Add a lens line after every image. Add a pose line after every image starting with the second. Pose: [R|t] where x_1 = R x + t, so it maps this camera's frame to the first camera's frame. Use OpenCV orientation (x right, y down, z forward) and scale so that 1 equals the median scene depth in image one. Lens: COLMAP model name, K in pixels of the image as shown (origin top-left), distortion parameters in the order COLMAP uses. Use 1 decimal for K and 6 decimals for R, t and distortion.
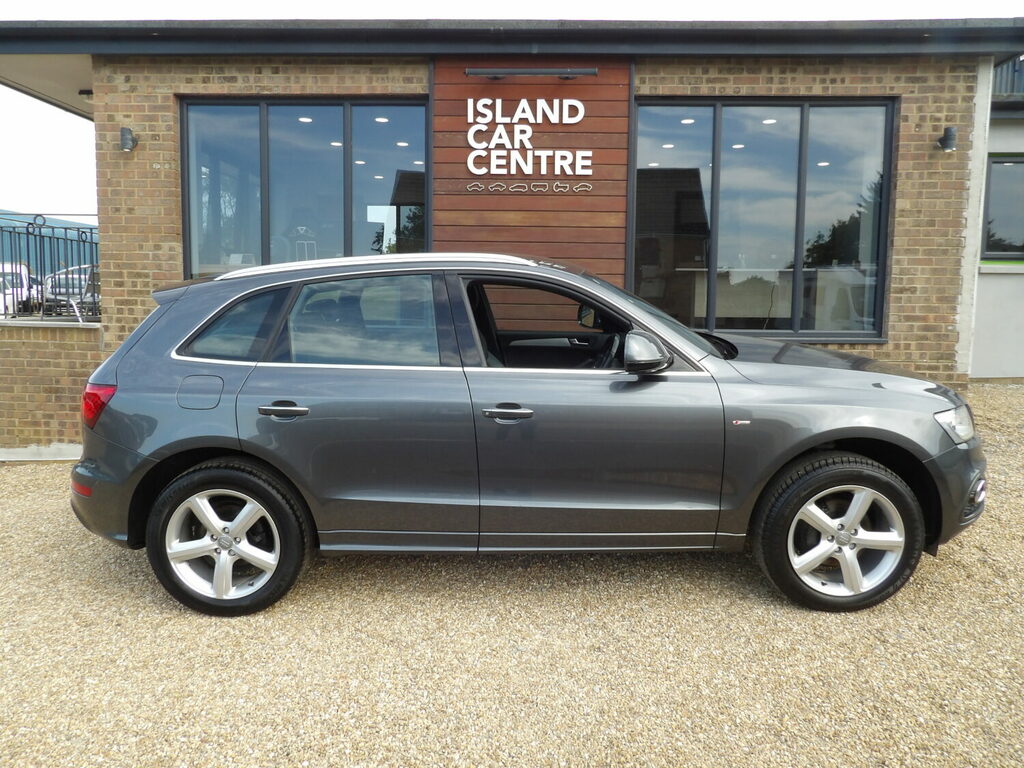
lens RADIAL K [[718.8, 0, 507.3], [0, 718.8, 376.9], [0, 0, 1]] dist [-0.020841, 0.026640]
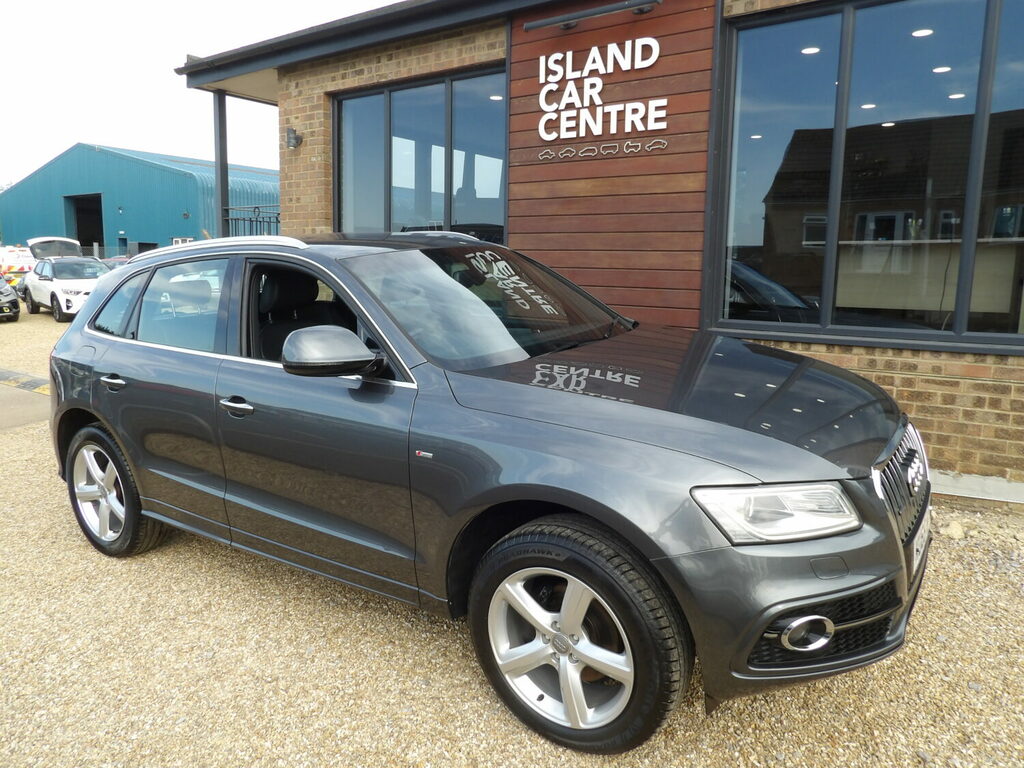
lens RADIAL K [[718.8, 0, 508.4], [0, 718.8, 376.2], [0, 0, 1]] dist [-0.020841, 0.026640]
pose [[0.831317, 0.086924, -0.548959, 0.439848], [-0.066837, 0.996162, 0.056521, -0.036971], [0.551765, -0.010296, 0.833936, 0.224798]]
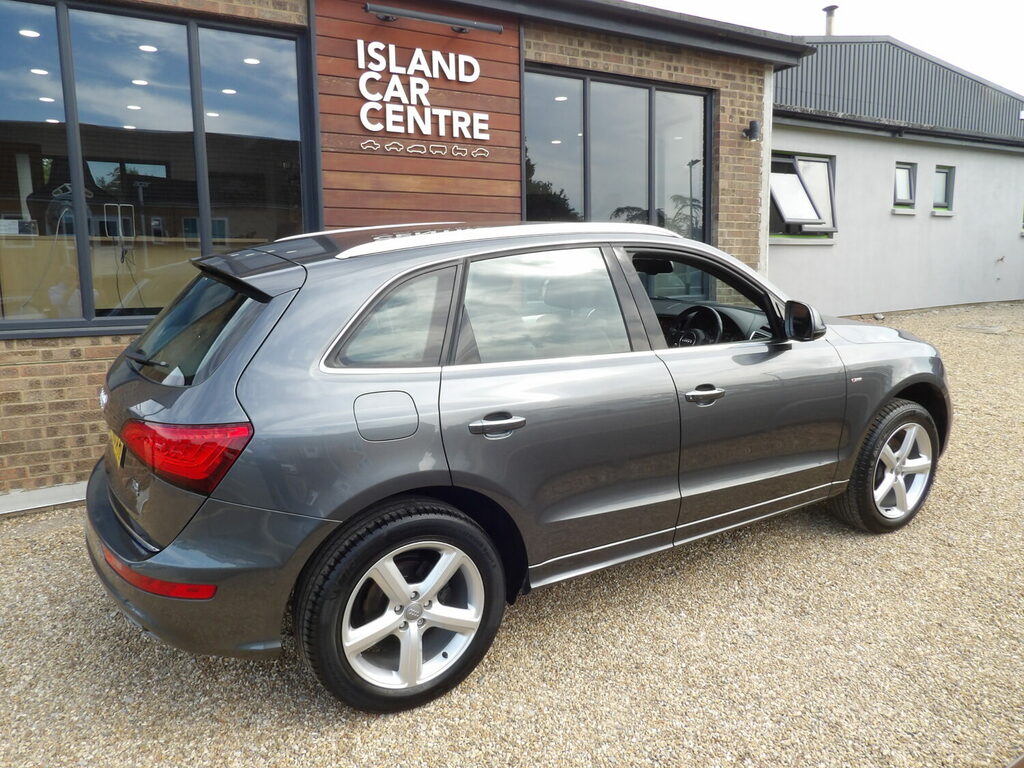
lens RADIAL K [[718.8, 0, 496.2], [0, 718.8, 379.2], [0, 0, 1]] dist [-0.020841, 0.026640]
pose [[0.855517, -0.100723, 0.507884, -0.385728], [0.079420, 0.994816, 0.063511, -0.028412], [-0.511648, -0.013999, 0.859081, 0.181847]]
